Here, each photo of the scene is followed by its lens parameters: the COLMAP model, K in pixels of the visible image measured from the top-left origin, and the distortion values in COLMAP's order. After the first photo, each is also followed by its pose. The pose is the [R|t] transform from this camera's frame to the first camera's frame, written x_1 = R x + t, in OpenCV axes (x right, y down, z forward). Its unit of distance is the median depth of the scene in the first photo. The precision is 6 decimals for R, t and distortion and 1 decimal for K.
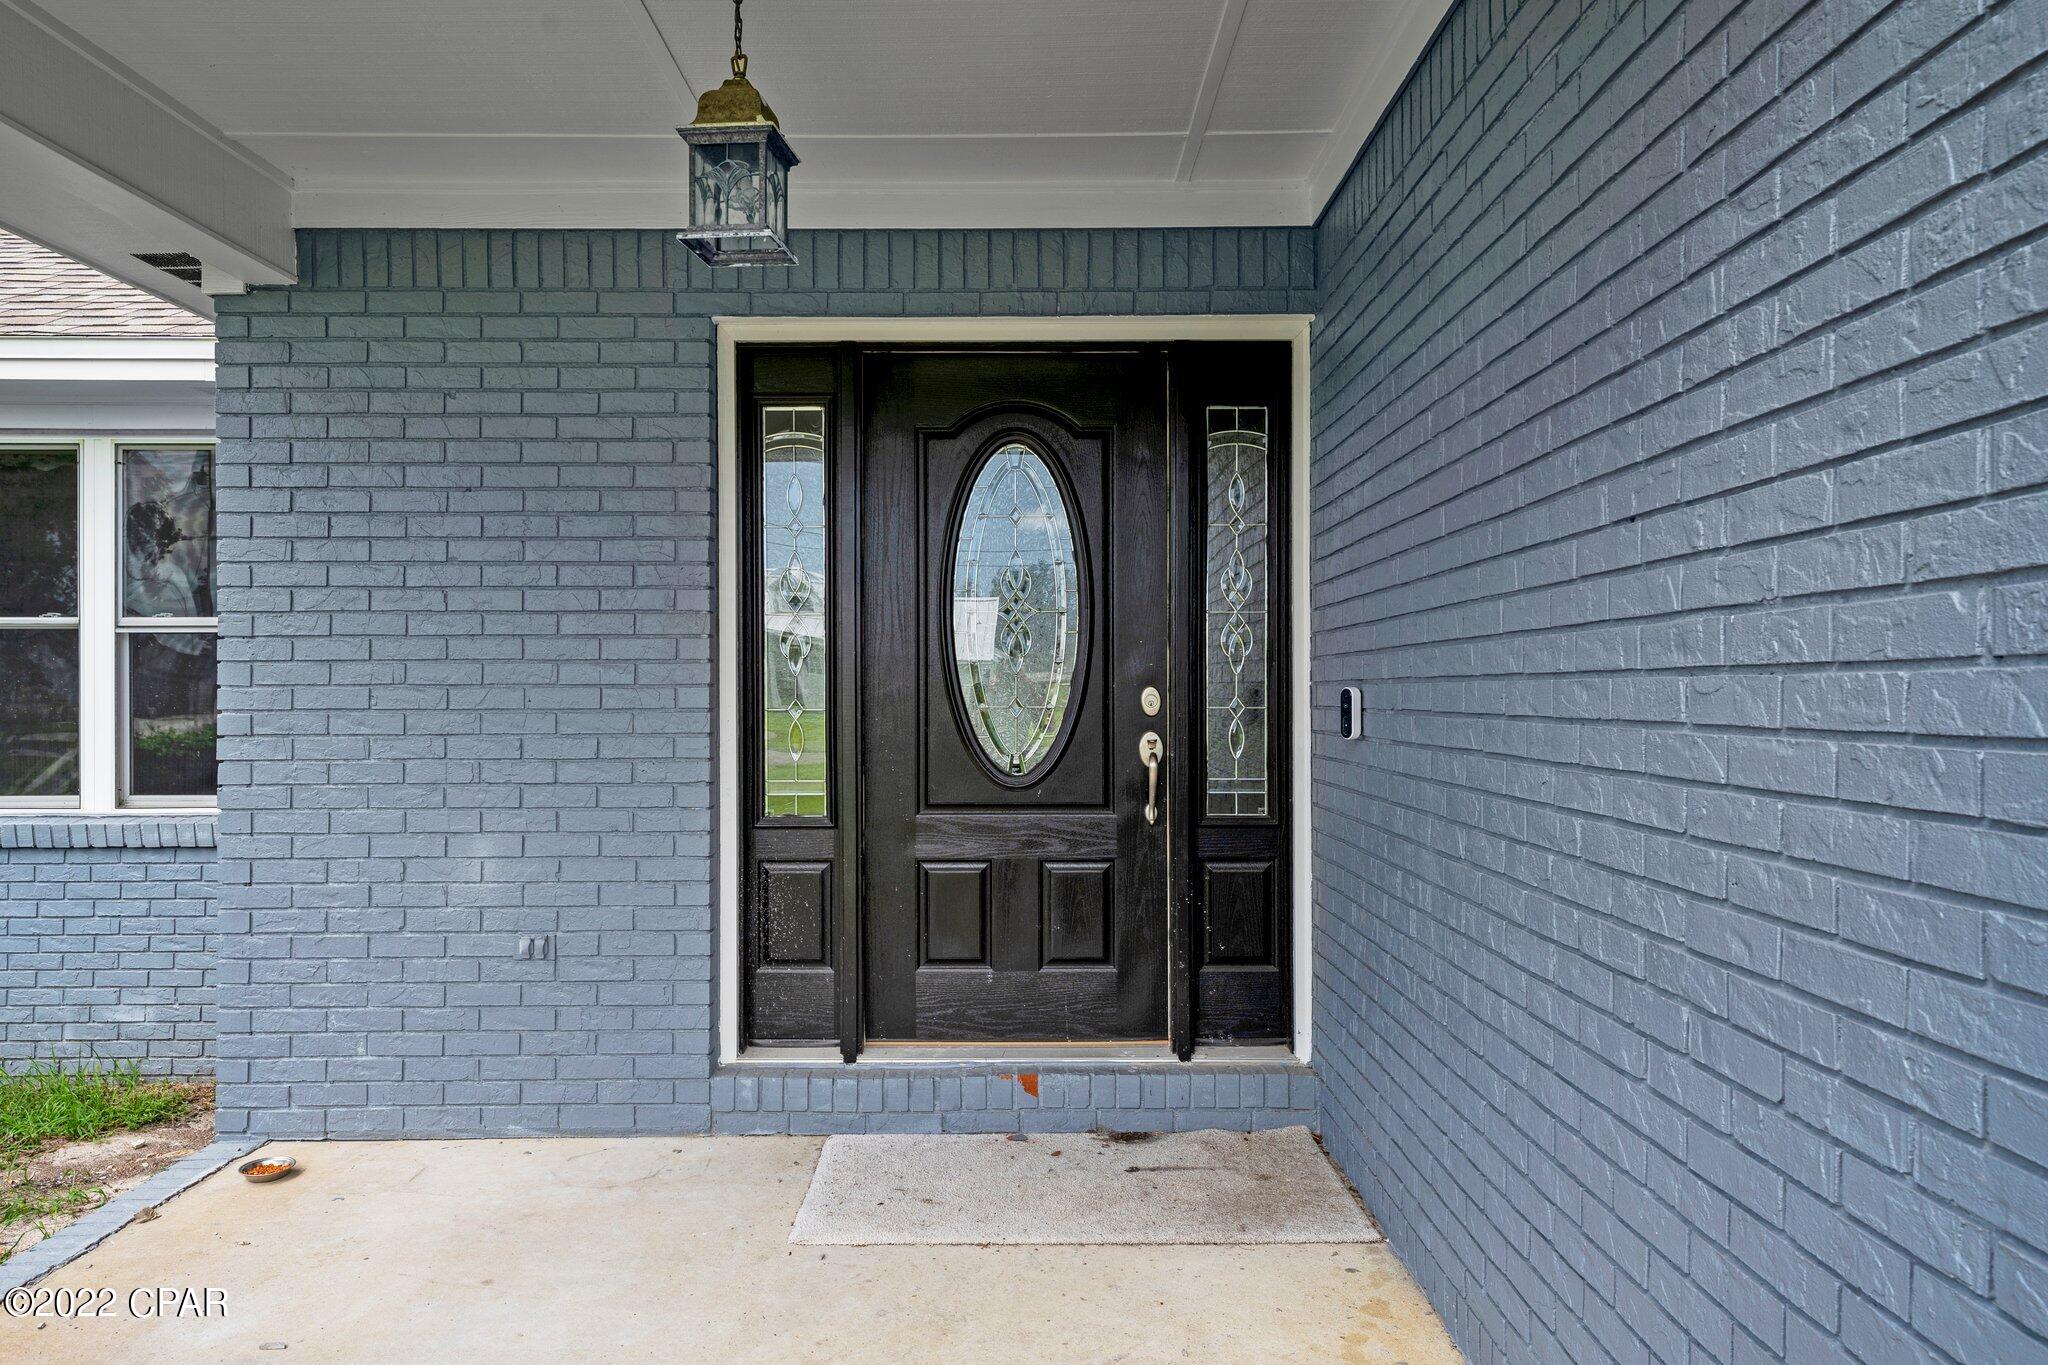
lens RADIAL K [[1377.6, 0, 1024.0], [0, 1377.6, 682.5], [0, 0, 1]] dist [0.018928, 0.001059]
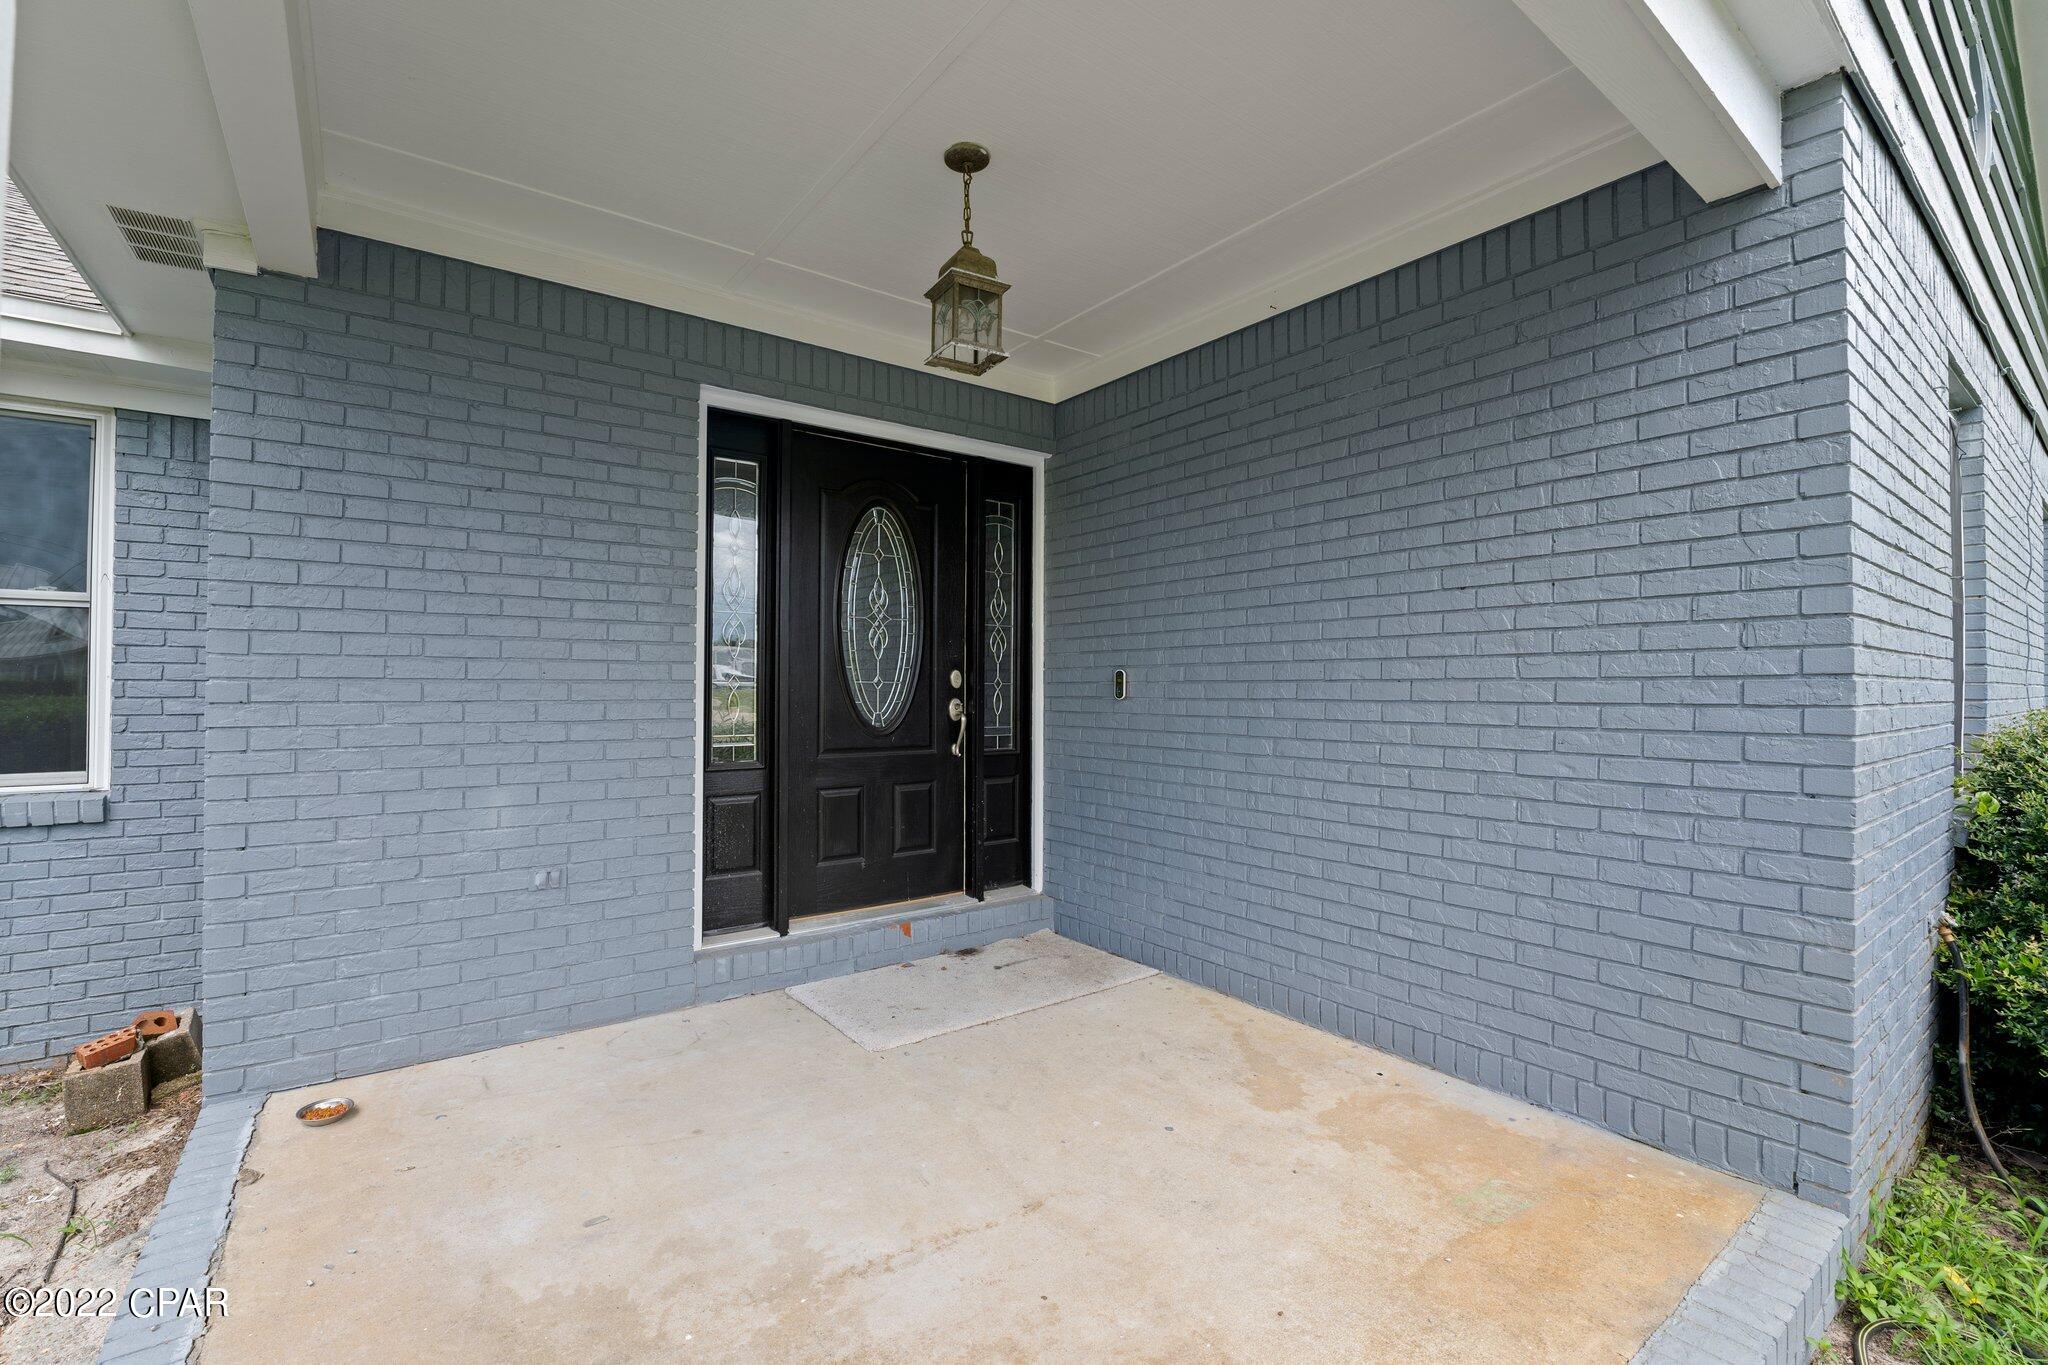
lens RADIAL K [[881.8, 0, 1025.3], [0, 881.8, 675.6], [0, 0, 1]] dist [-0.029656, -0.000106]
pose [[0.799391, 0.011989, 0.600691, -0.479564], [-0.006500, 0.999915, -0.011307, 0.021522], [-0.600776, 0.005134, 0.799401, 0.147580]]
